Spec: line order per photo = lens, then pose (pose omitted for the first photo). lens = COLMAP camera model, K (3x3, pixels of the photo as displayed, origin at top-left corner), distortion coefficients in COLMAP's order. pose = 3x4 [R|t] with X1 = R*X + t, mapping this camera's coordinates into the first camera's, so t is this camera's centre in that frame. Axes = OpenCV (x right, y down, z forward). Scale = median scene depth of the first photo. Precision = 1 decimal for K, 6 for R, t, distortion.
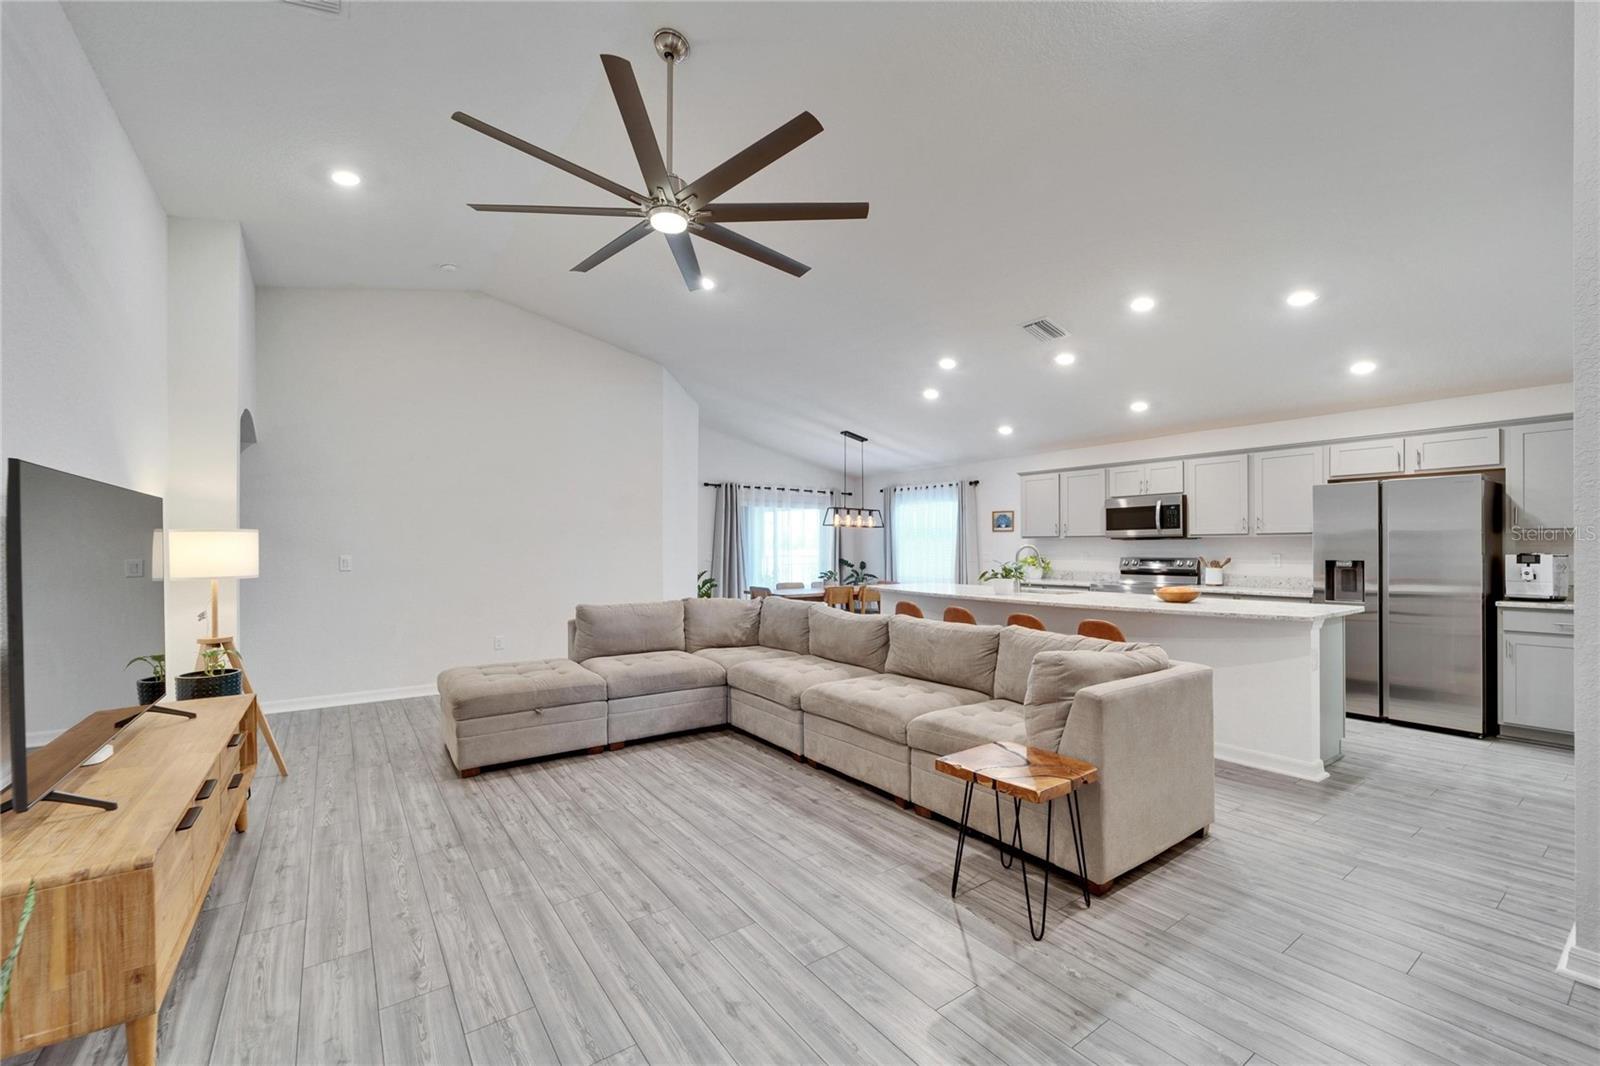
lens RADIAL K [[646.9, 0, 799.6], [0, 646.9, 544.7], [0, 0, 1]] dist [0.000482, -0.000686]
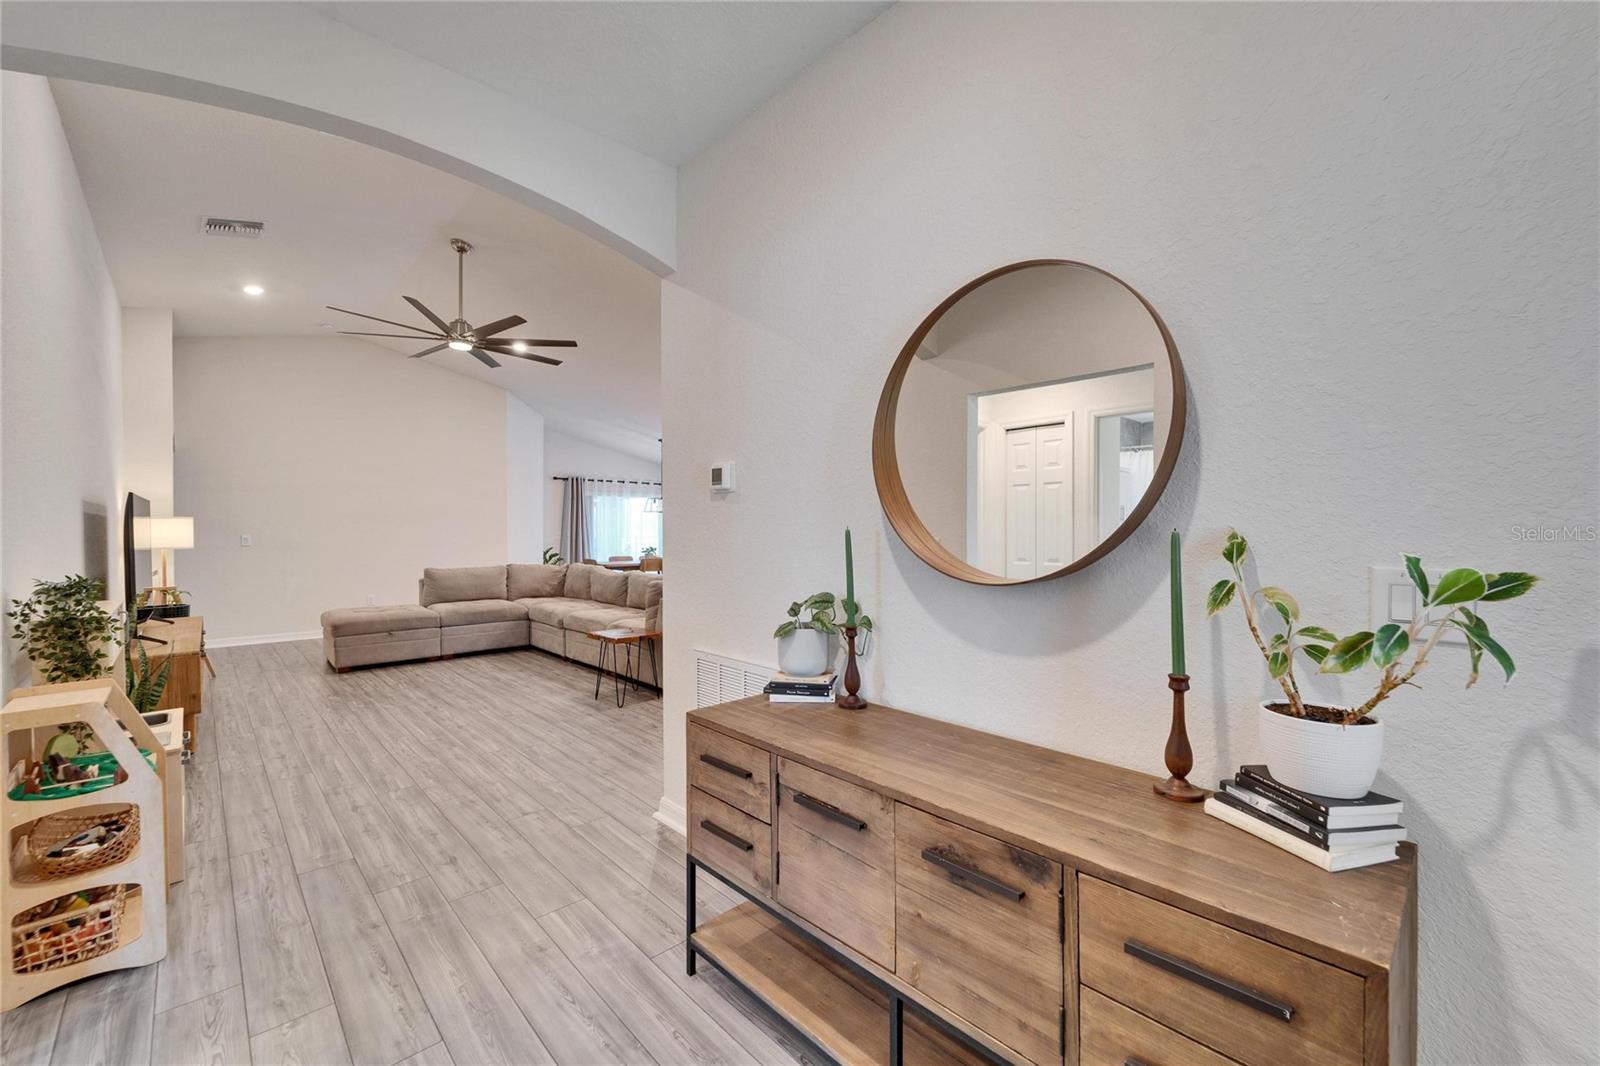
lens RADIAL K [[634.1, 0, 811.3], [0, 634.1, 537.8], [0, 0, 1]] dist [-0.012589, -0.000099]
pose [[0.988455, -0.000119, 0.151512, 0.306967], [-0.002774, 0.999818, 0.018879, -0.004312], [-0.151487, -0.019081, 0.988275, -0.545614]]
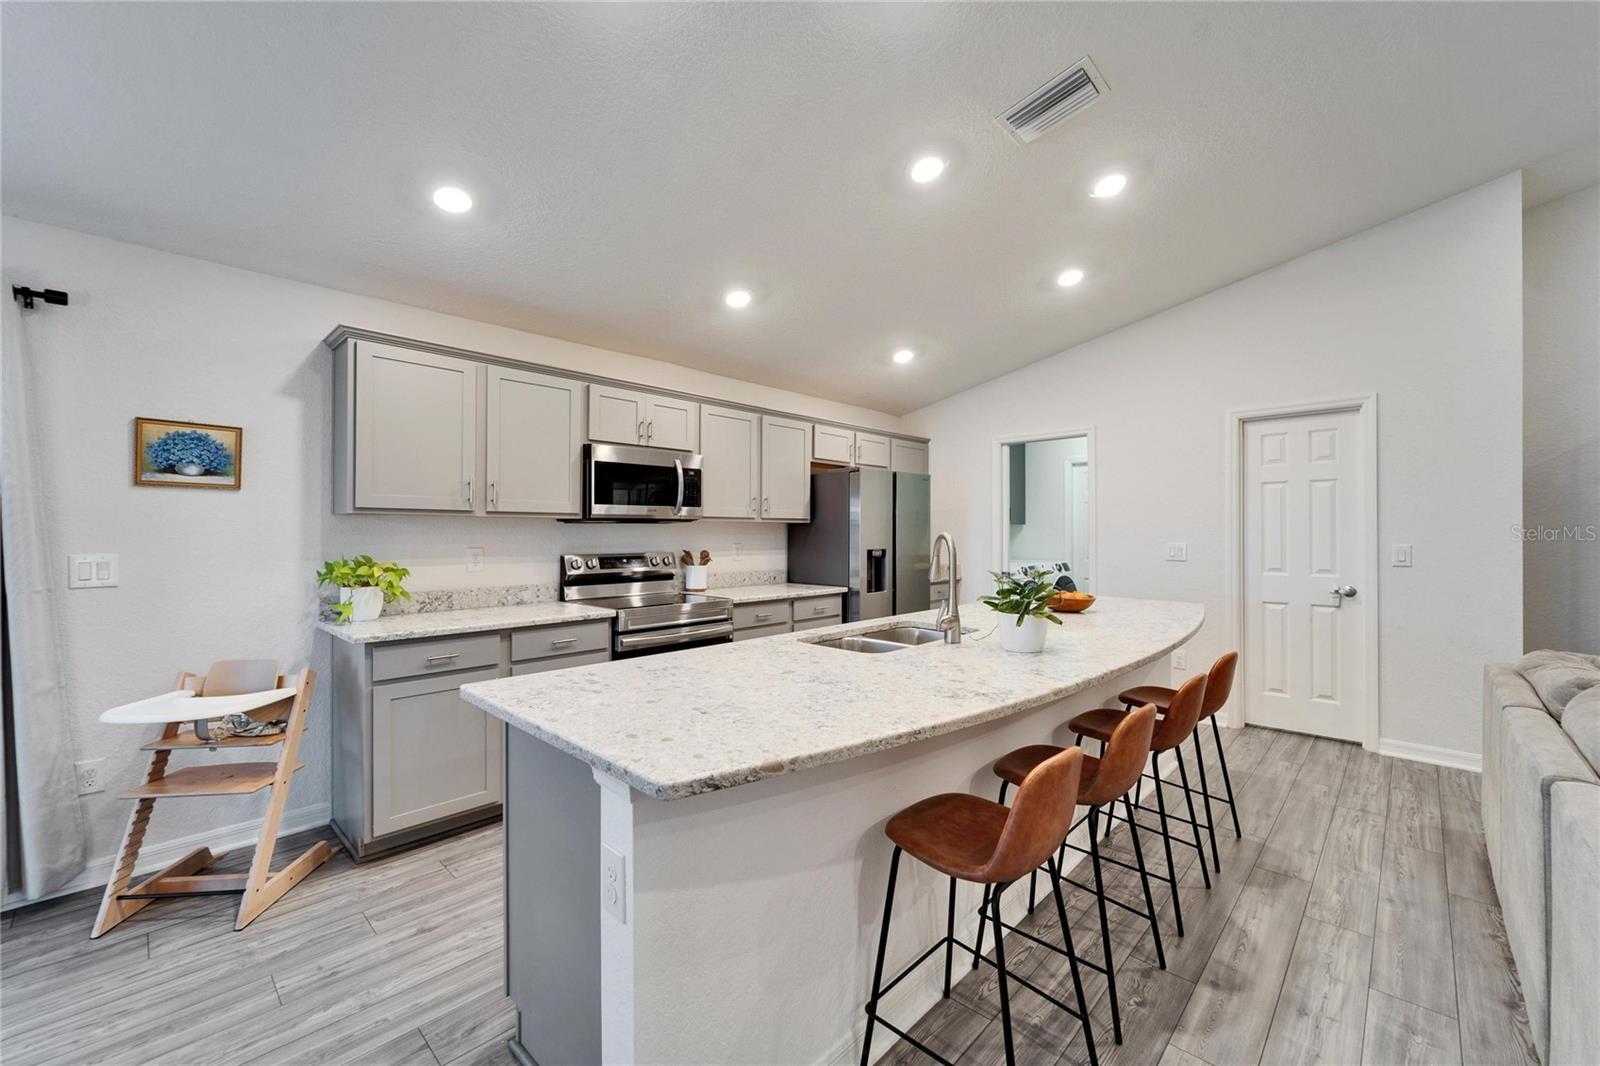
lens RADIAL K [[646.9, 0, 773.9], [0, 646.9, 526.5], [0, 0, 1]] dist [0.000482, -0.000686]
pose [[-0.156849, 0.008524, 0.987586, -0.078283], [-0.006133, 0.999935, -0.009605, 0.000429], [-0.987604, -0.007563, -0.156786, 1.365461]]
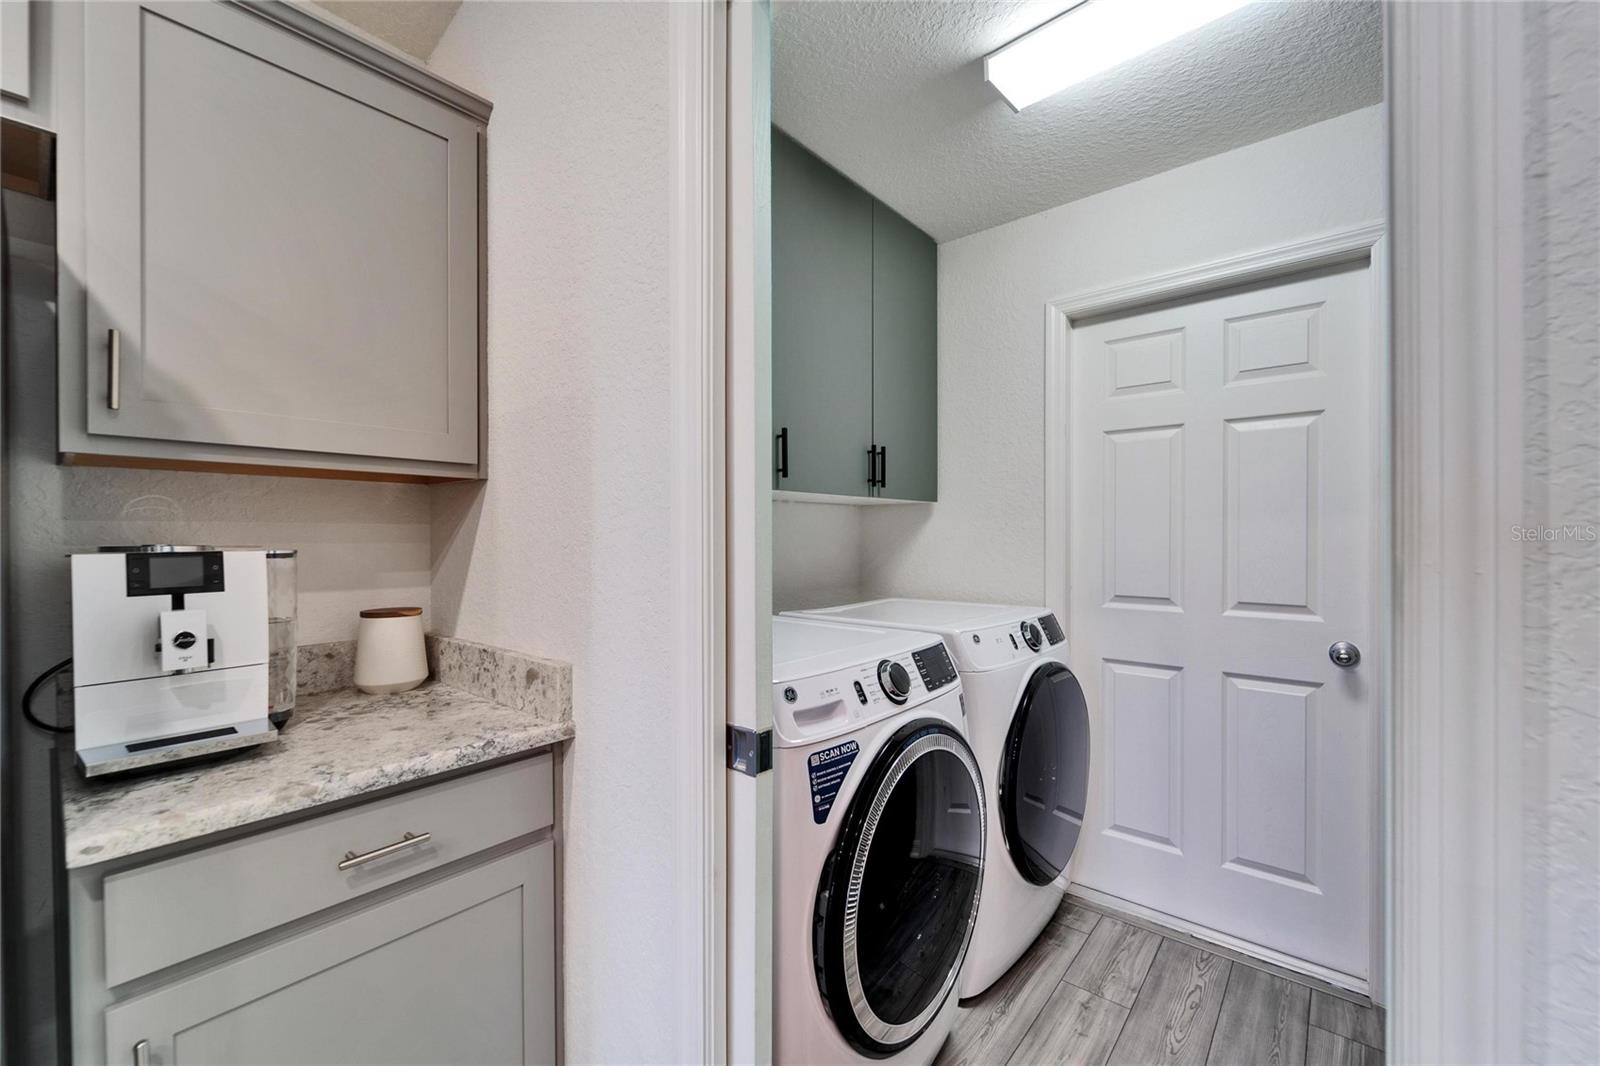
lens RADIAL K [[668.8, 0, 794.5], [0, 668.8, 536.8], [0, 0, 1]] dist [0.002119, 0.000144]
pose [[-0.232003, -0.009025, 0.972673, 0.814382], [-0.006311, 0.999950, 0.007773, 0.006765], [-0.972695, -0.004335, -0.232048, 0.807227]]
